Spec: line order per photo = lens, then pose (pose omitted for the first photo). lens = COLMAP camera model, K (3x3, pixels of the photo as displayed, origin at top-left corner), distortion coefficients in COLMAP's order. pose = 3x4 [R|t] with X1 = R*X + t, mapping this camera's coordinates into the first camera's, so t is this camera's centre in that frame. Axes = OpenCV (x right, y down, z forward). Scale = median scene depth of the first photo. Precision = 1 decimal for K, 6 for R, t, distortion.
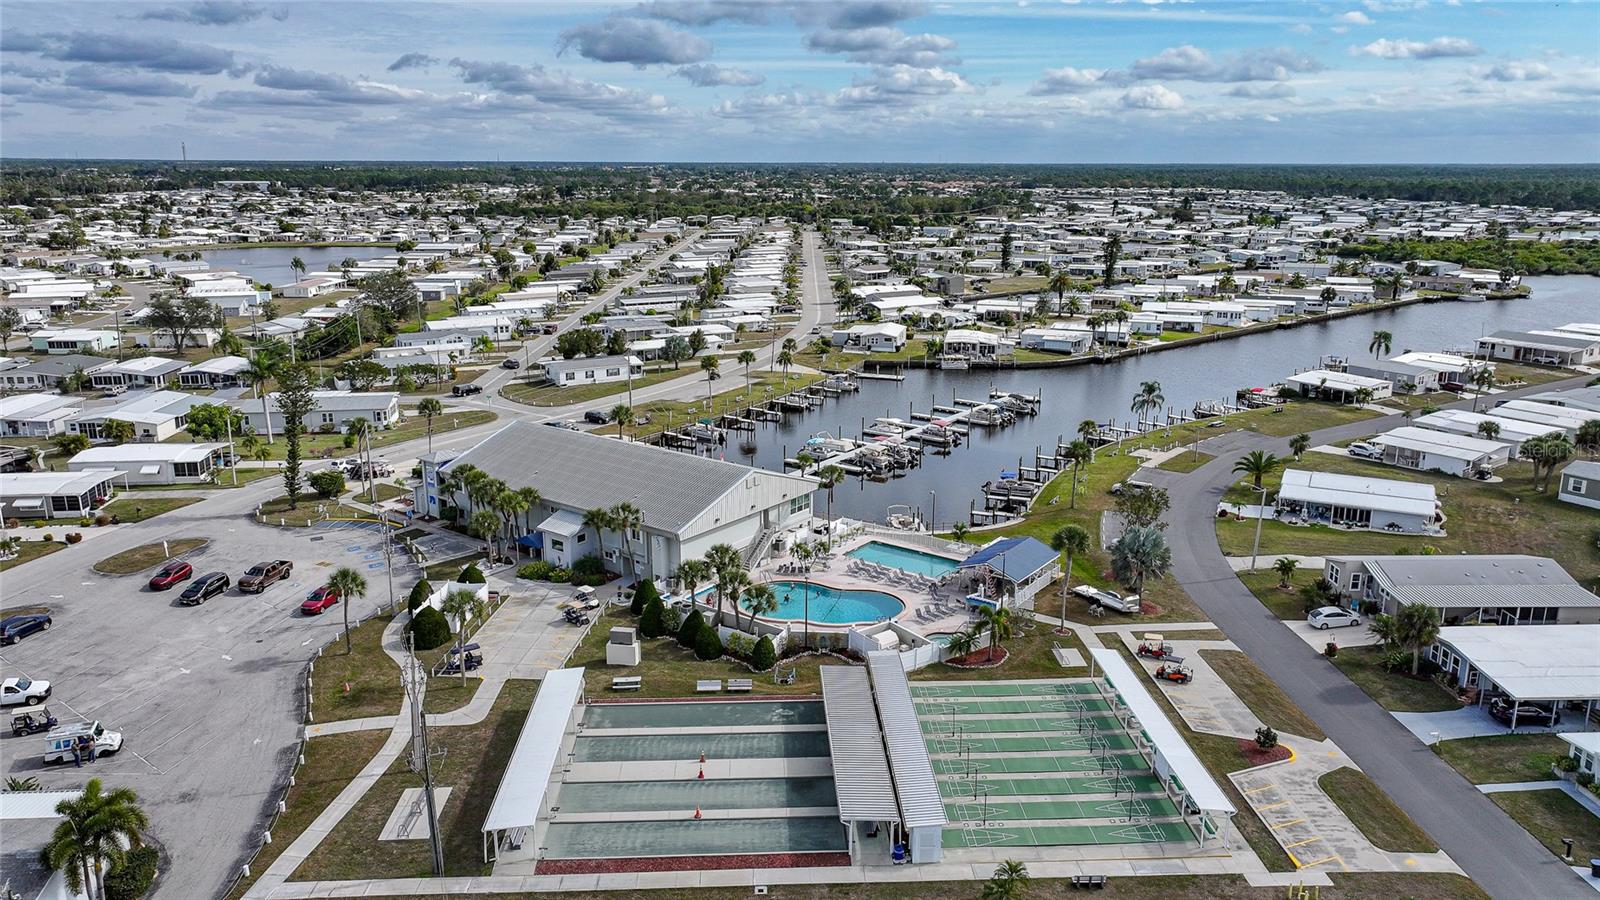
lens RADIAL K [[1113.1, 0, 800.0], [0, 1113.1, 450.0], [0, 0, 1]] dist [0.003339, 0.005521]
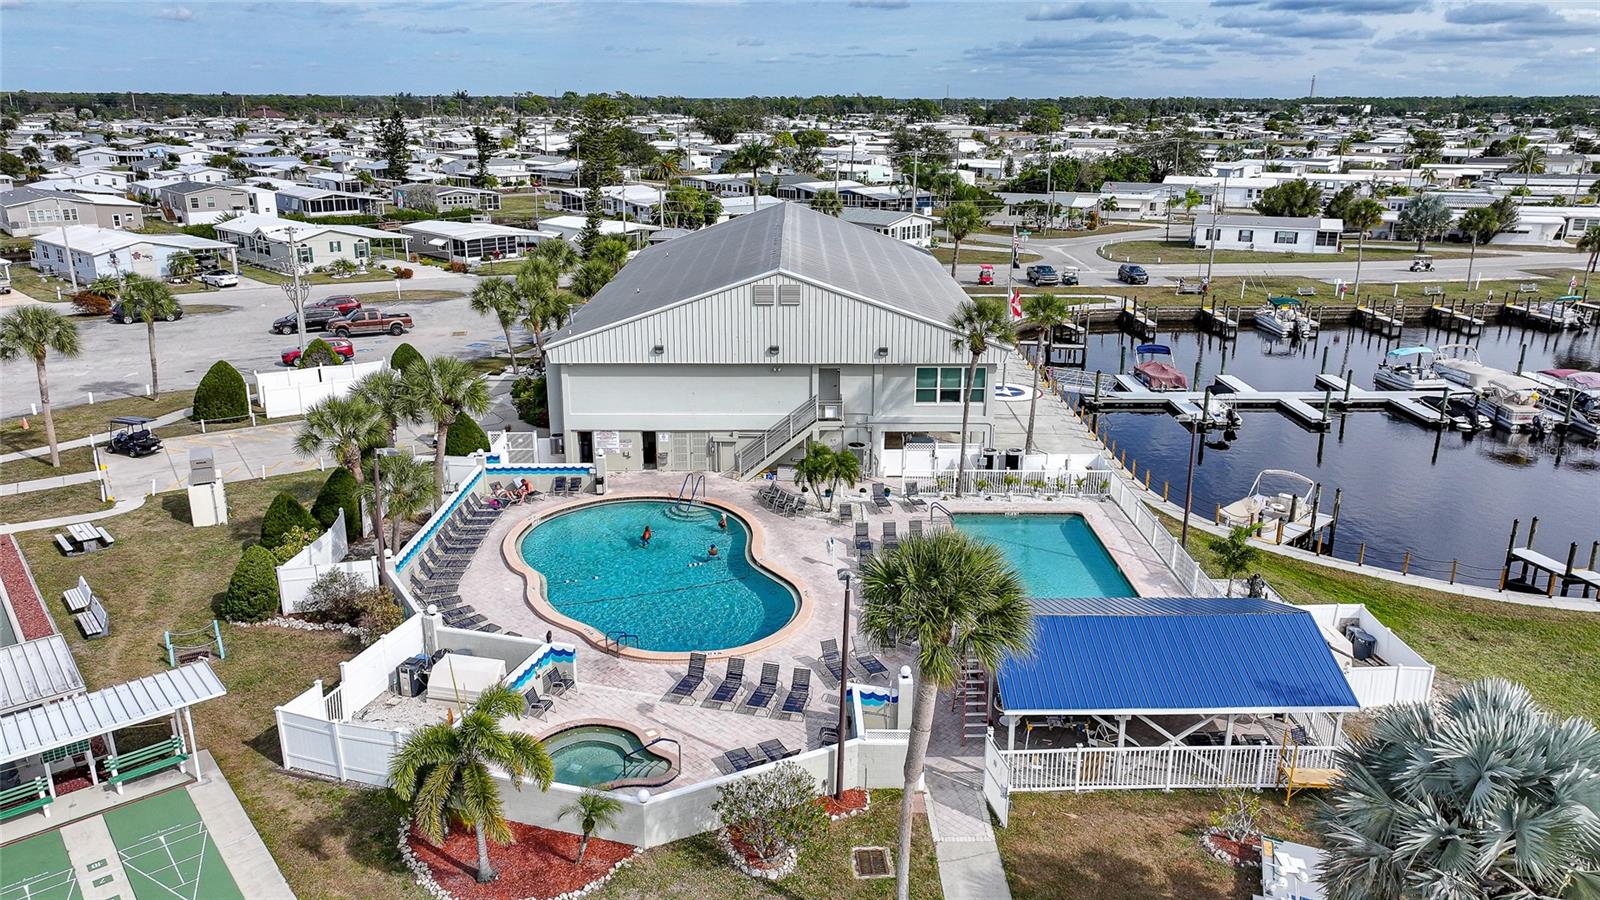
lens RADIAL K [[1113.1, 0, 800.0], [0, 1113.1, 450.0], [0, 0, 1]] dist [0.003339, 0.005521]
pose [[0.603008, 0.233337, -0.762847, 0.307539], [-0.197129, 0.970195, 0.140935, 0.022726], [0.772995, 0.065394, 0.631032, 0.666403]]
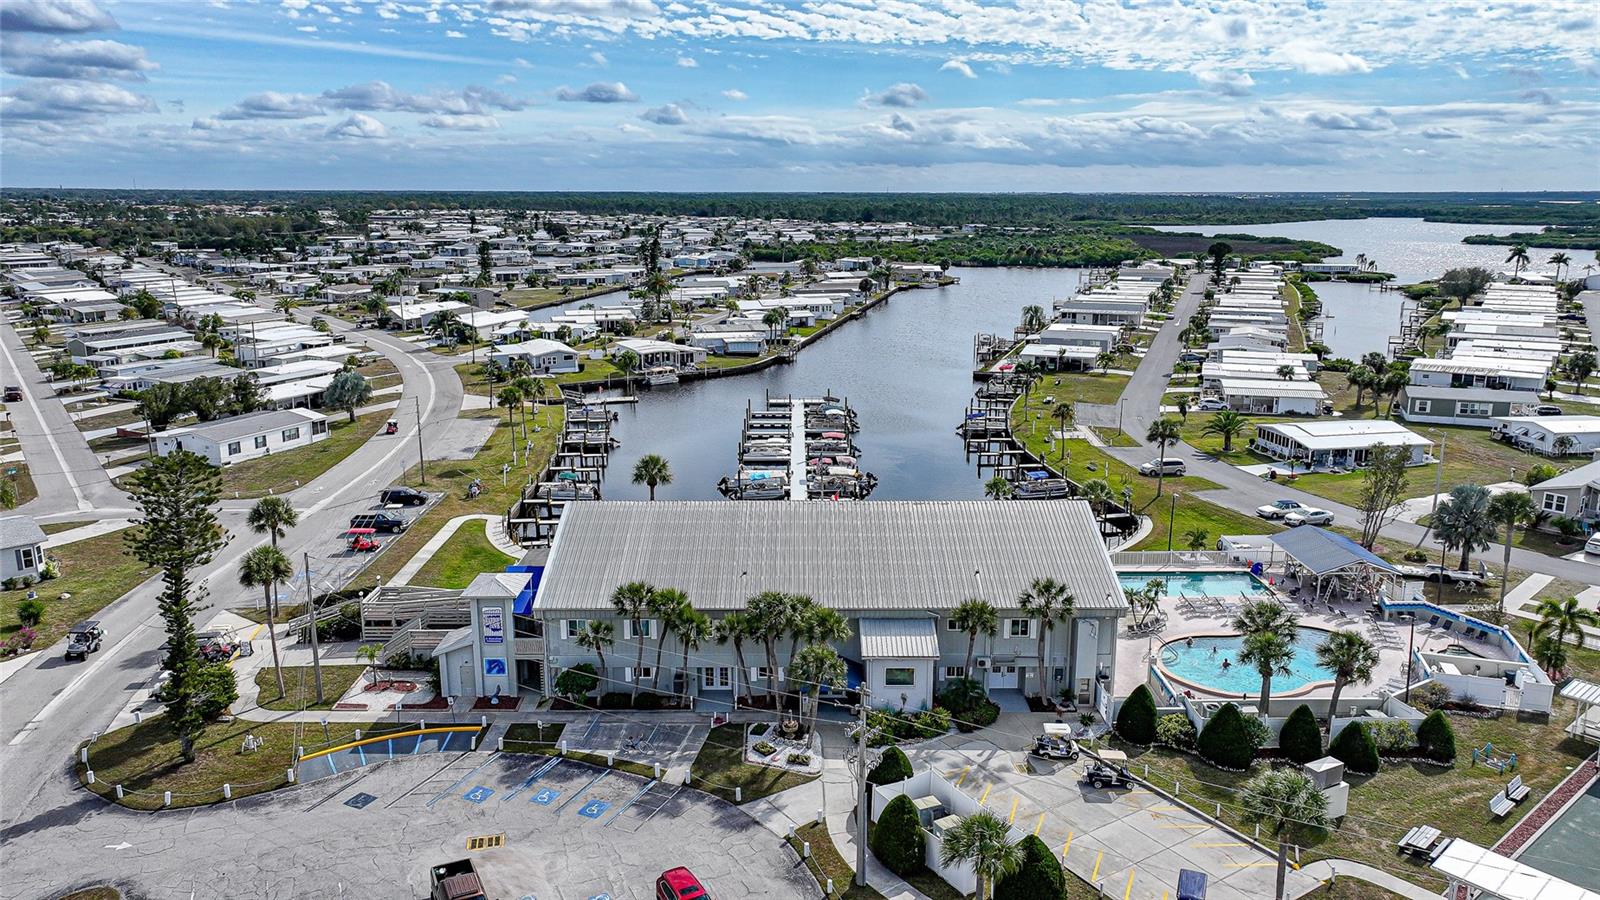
lens RADIAL K [[1113.1, 0, 800.0], [0, 1113.1, 450.0], [0, 0, 1]] dist [0.003339, 0.005521]
pose [[0.793246, -0.136575, 0.593387, -0.552466], [0.151026, 0.988199, 0.025553, -0.054543], [-0.589875, 0.069347, 0.804512, 0.493232]]
